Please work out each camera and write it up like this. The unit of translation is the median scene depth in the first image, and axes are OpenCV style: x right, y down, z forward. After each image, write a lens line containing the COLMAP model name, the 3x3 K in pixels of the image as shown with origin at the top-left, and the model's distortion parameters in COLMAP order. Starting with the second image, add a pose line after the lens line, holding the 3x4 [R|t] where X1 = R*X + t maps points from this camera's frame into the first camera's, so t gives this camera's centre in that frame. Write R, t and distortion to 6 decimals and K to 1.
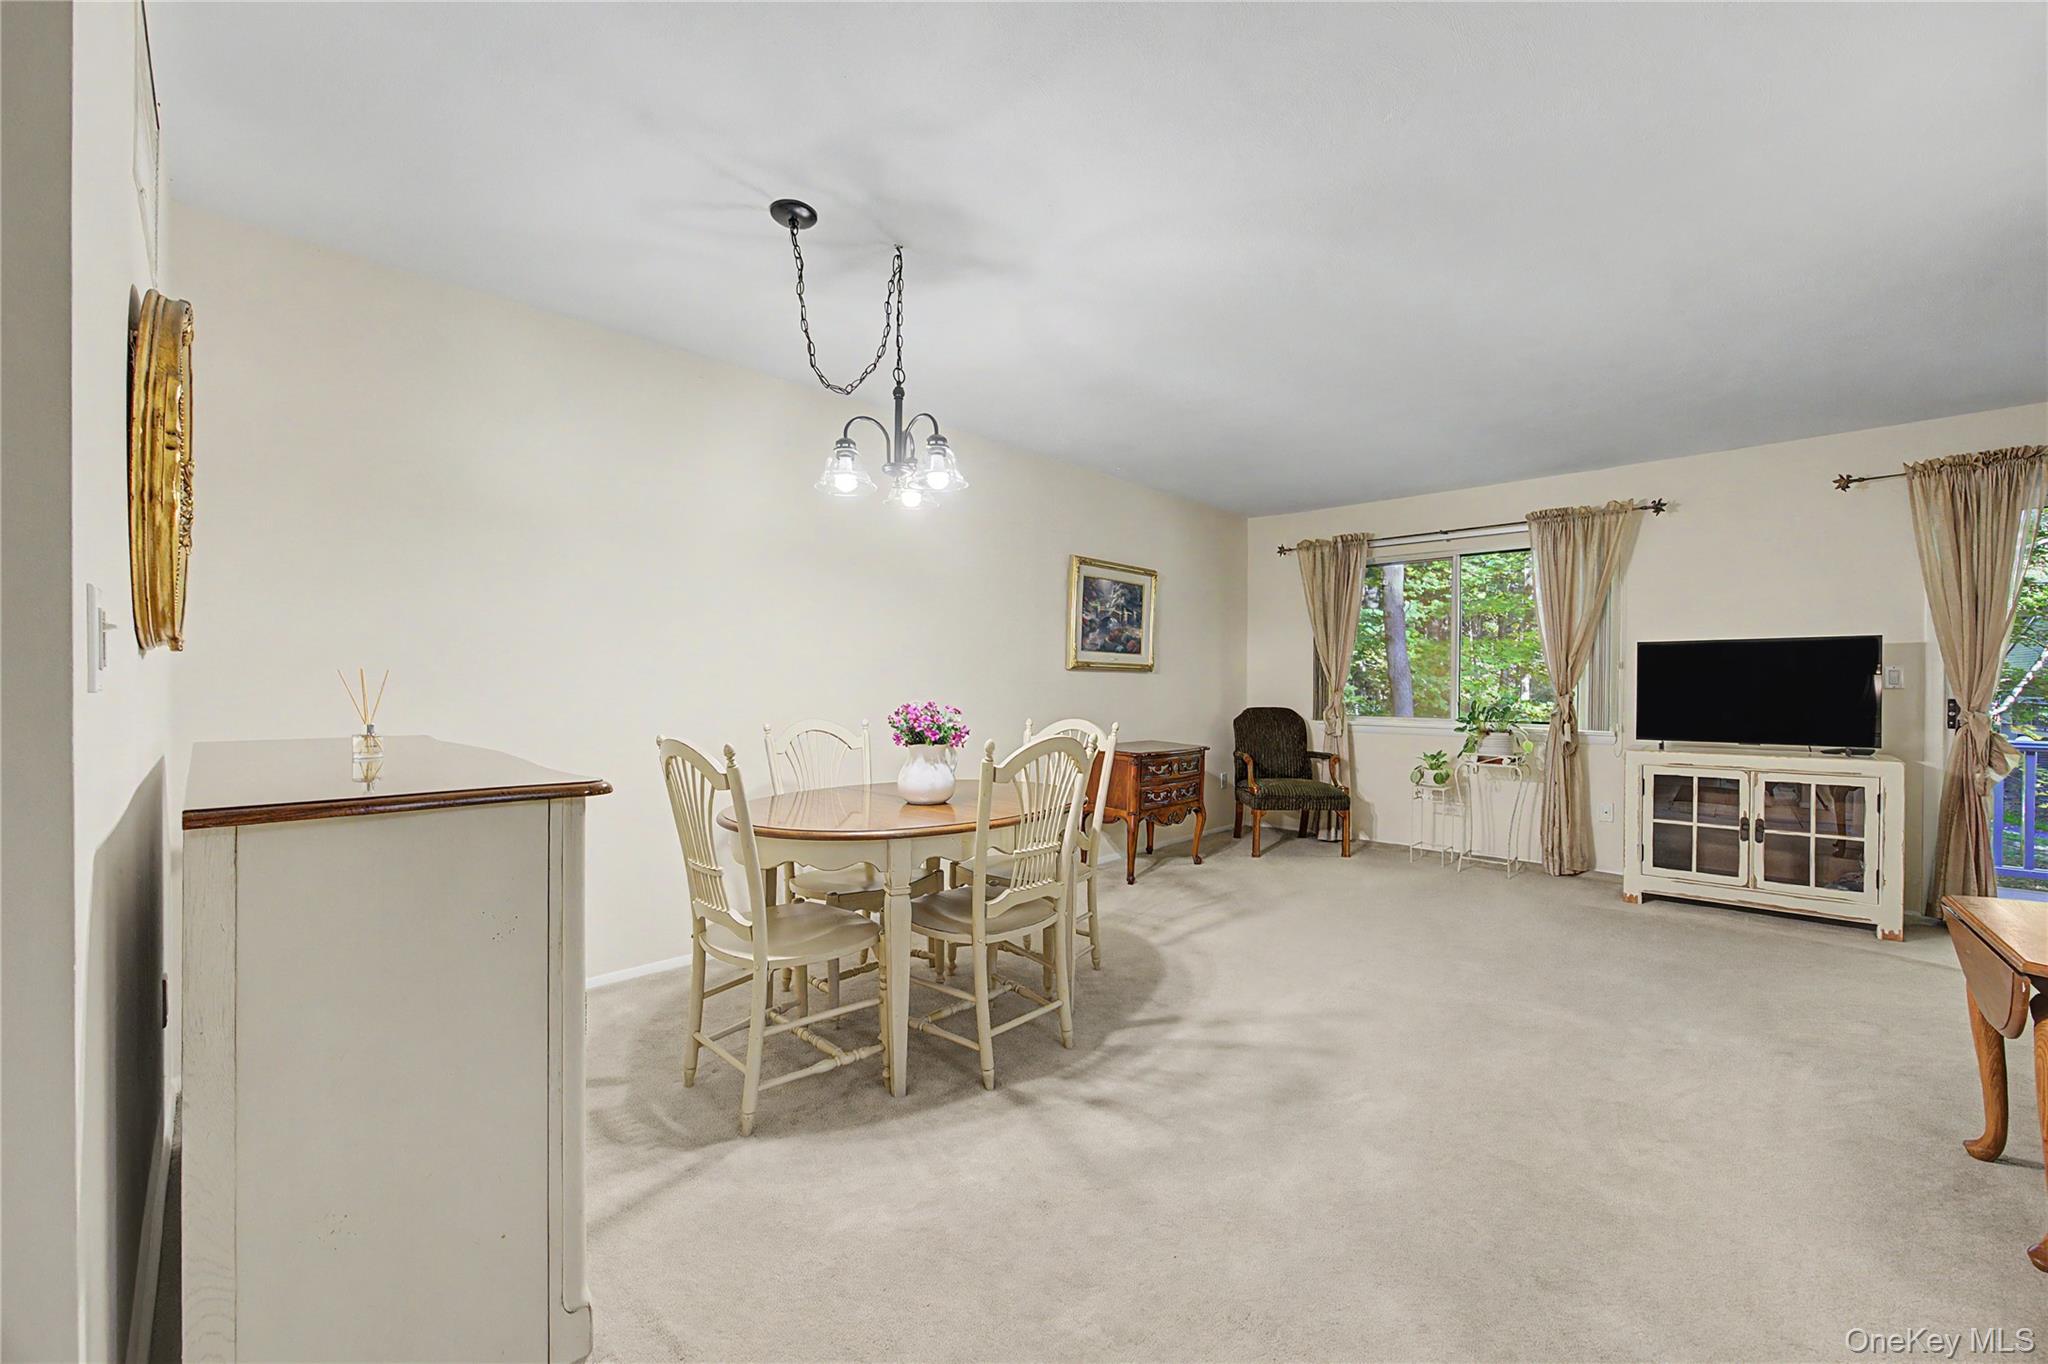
lens RADIAL K [[800.1, 0, 1035.5], [0, 800.1, 690.4], [0, 0, 1]] dist [-0.022861, 0.006544]
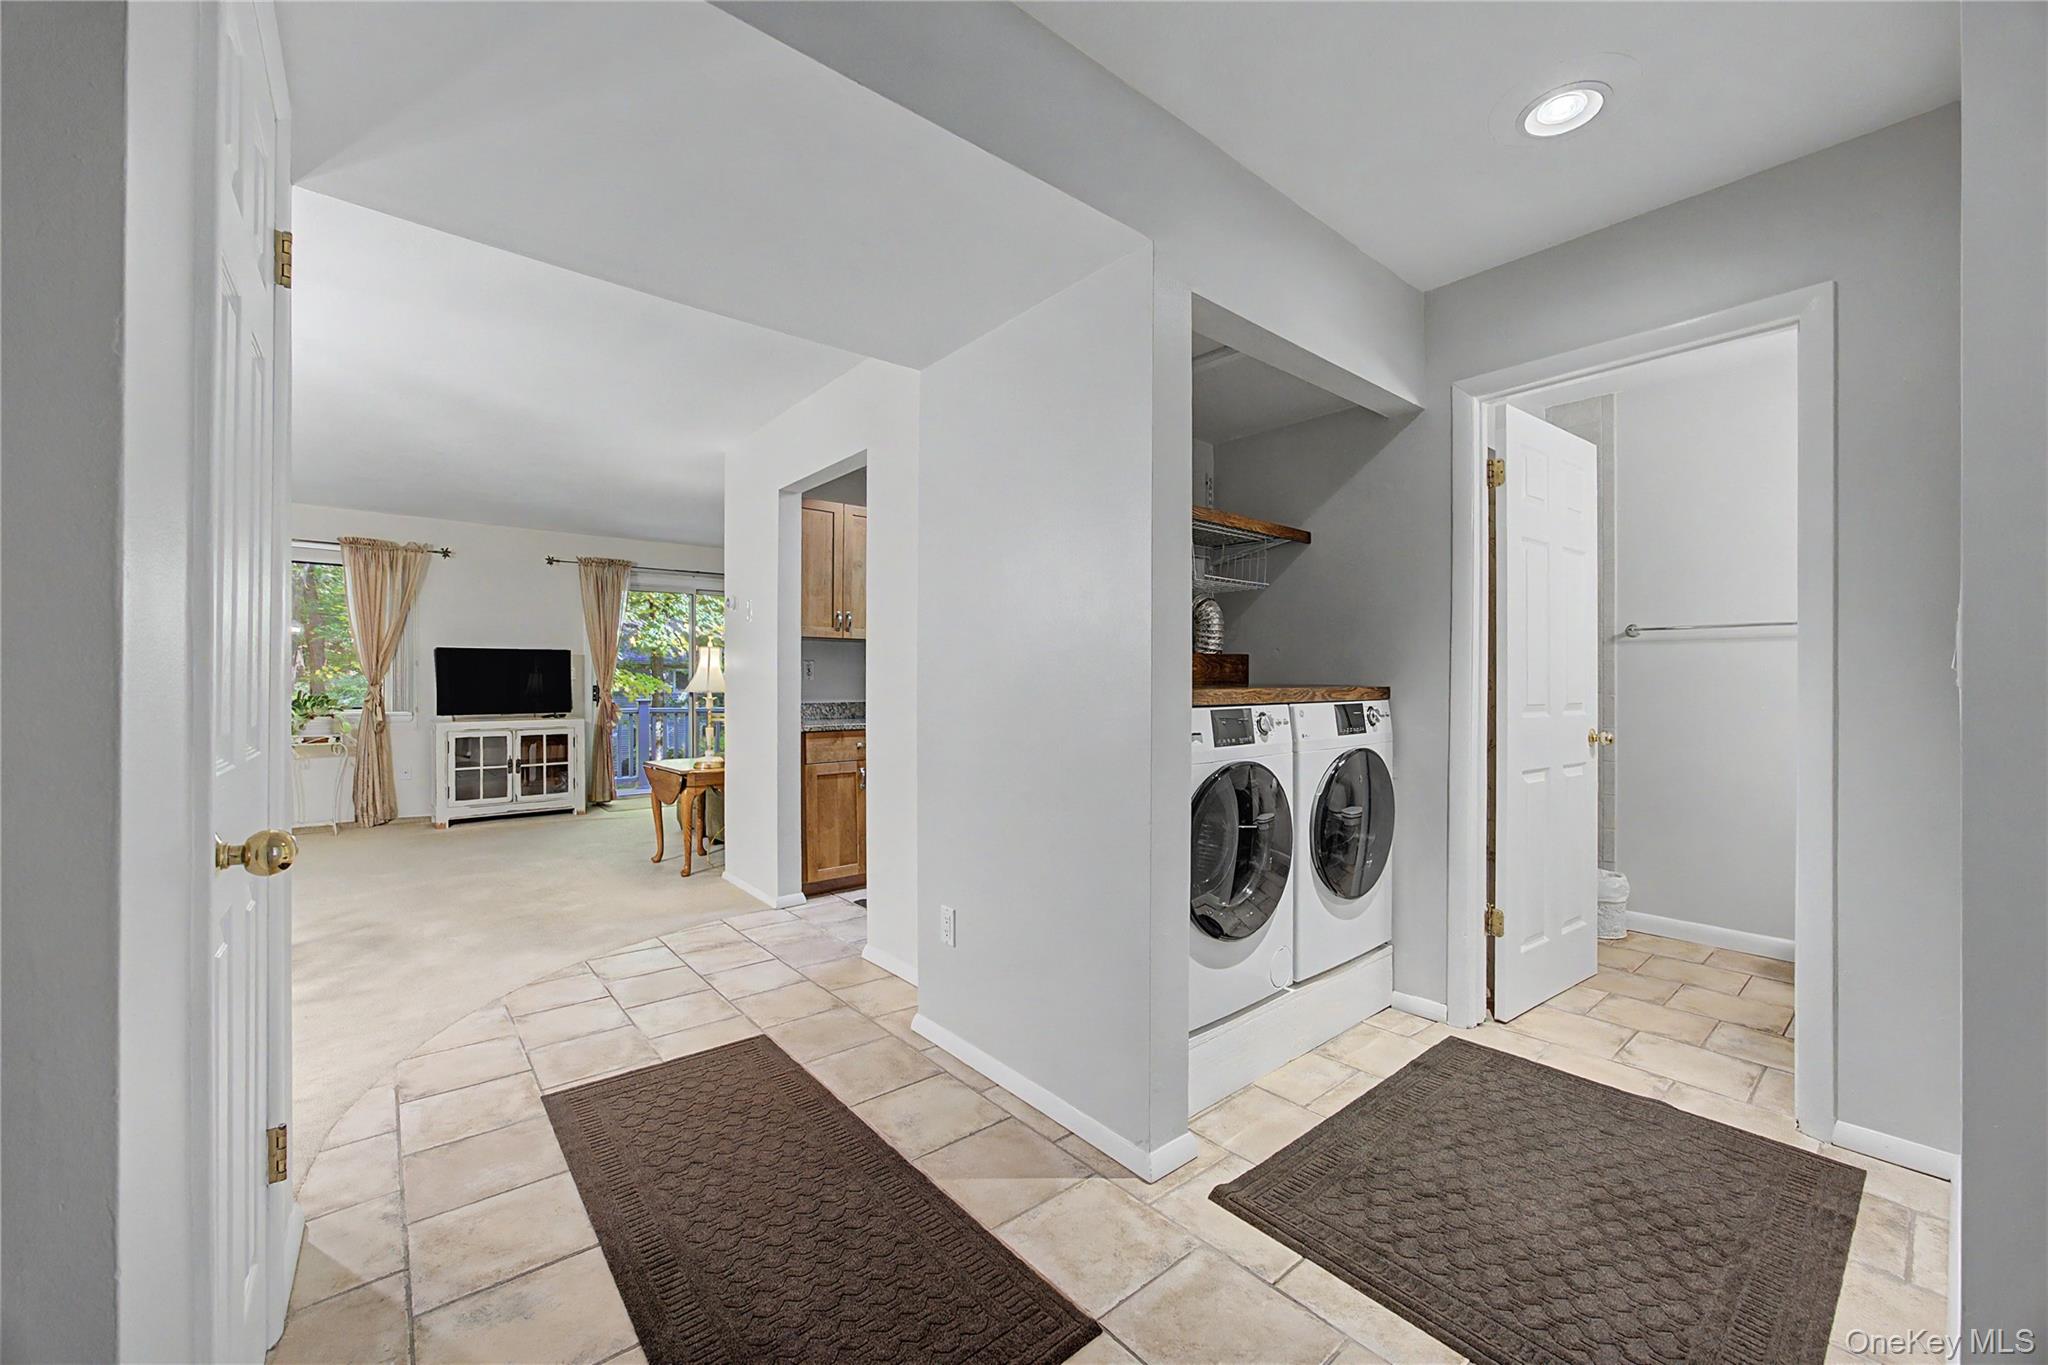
lens RADIAL K [[800.1, 0, 1035.3], [0, 800.1, 680.6], [0, 0, 1]] dist [-0.022861, 0.006544]
pose [[0.103199, 0.000376, 0.994661, -0.569946], [0.007135, 0.999974, -0.001119, 0.008446], [-0.994635, 0.007213, 0.103194, -0.227117]]
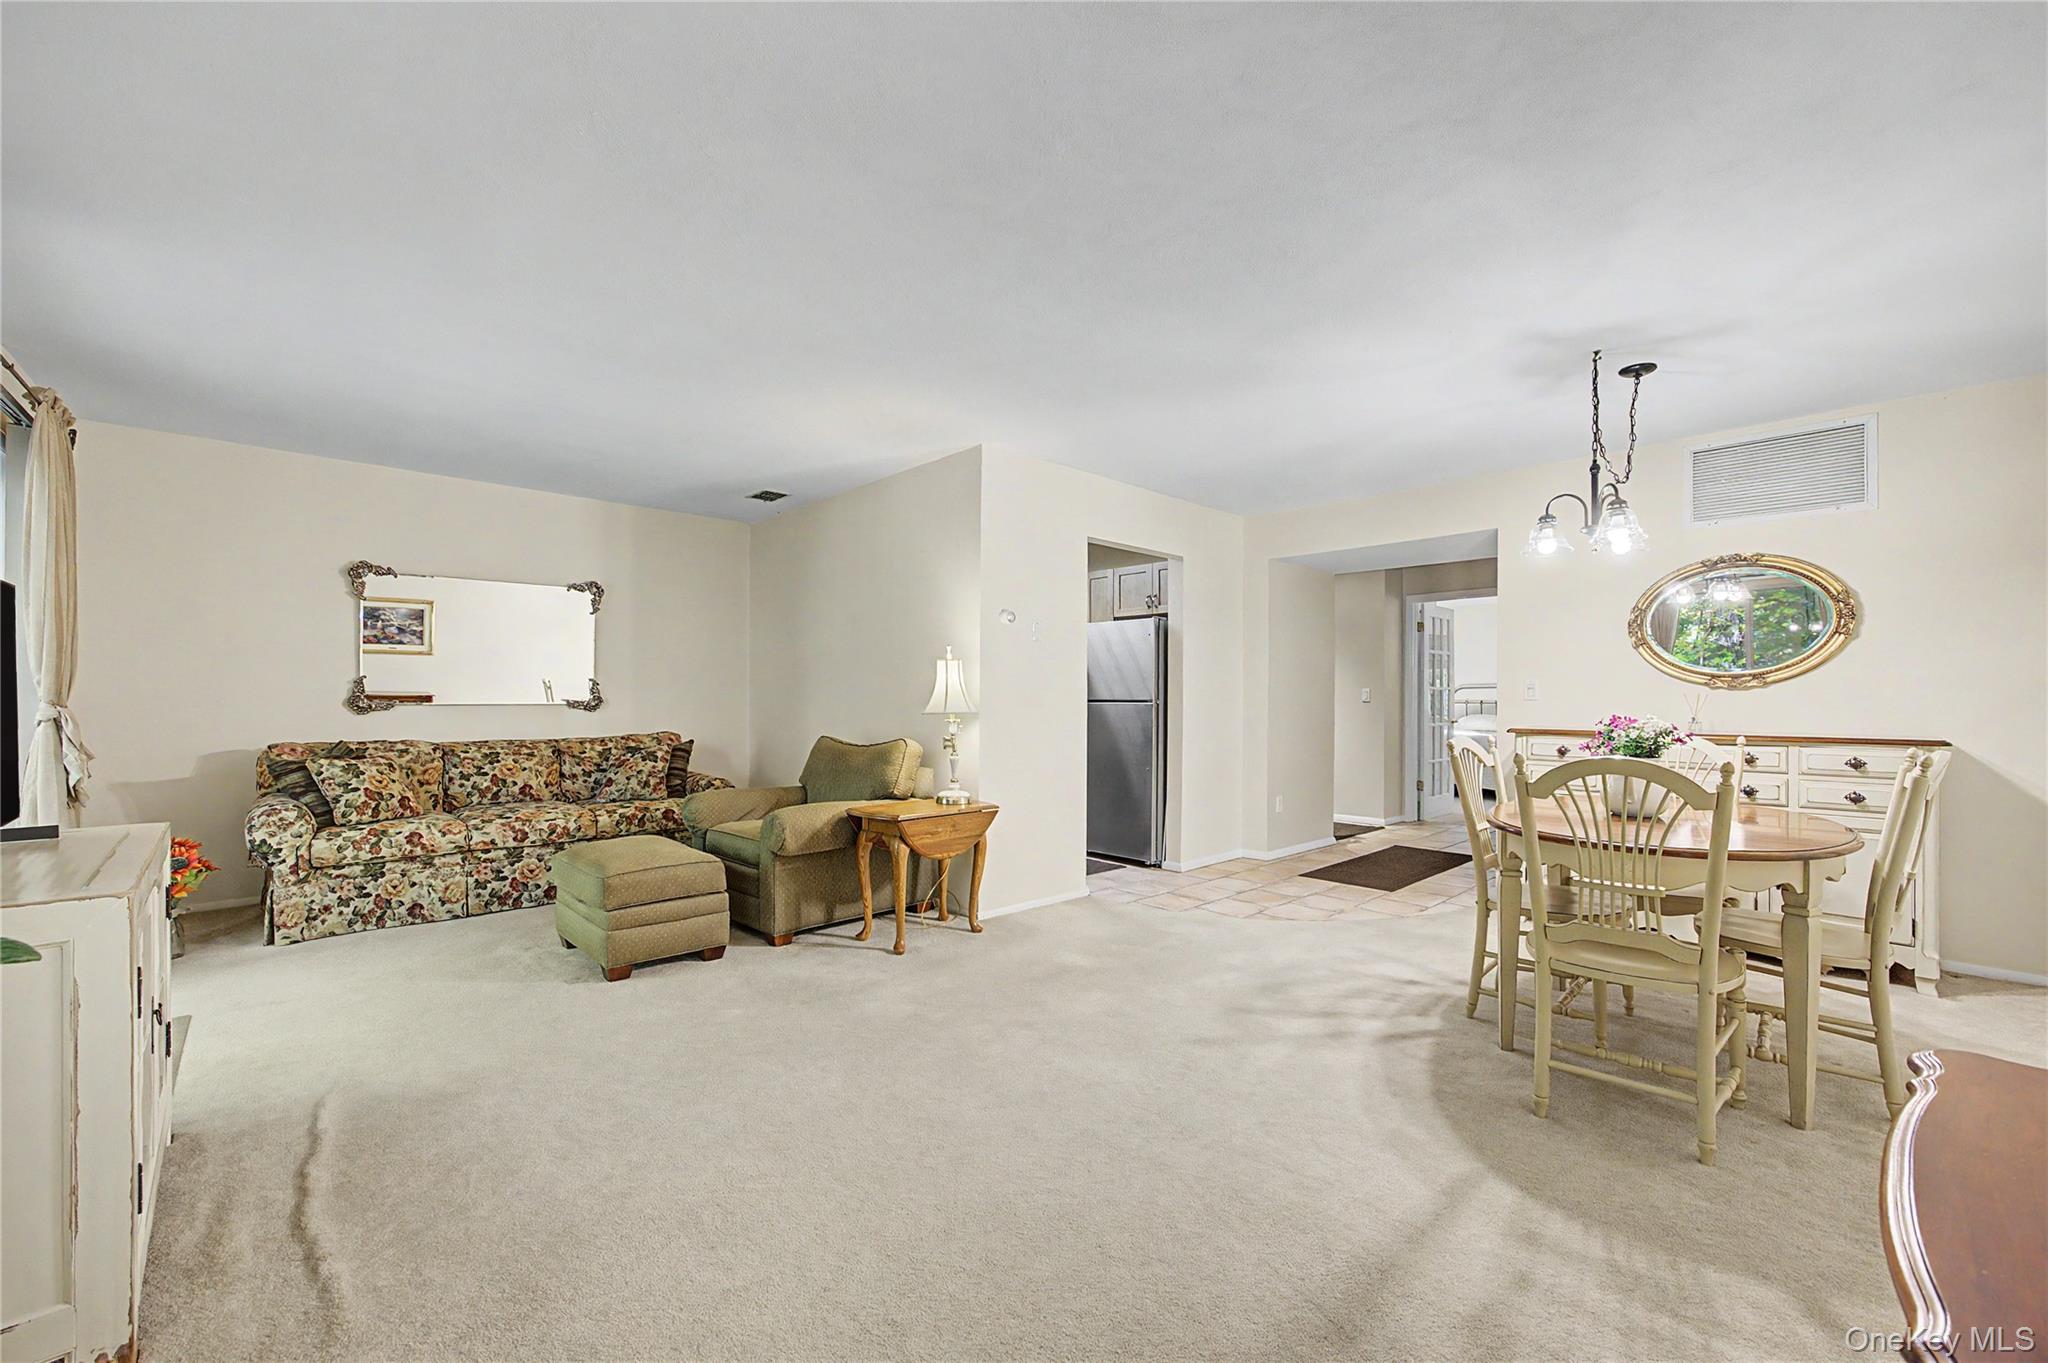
lens RADIAL K [[800.1, 0, 1068.3], [0, 800.1, 700.5], [0, 0, 1]] dist [-0.022861, 0.006544]
pose [[-0.999913, -0.006917, 0.011247, 0.369040], [-0.006795, 0.999918, 0.010837, -0.007510], [-0.011321, 0.010760, -0.999878, 1.306294]]
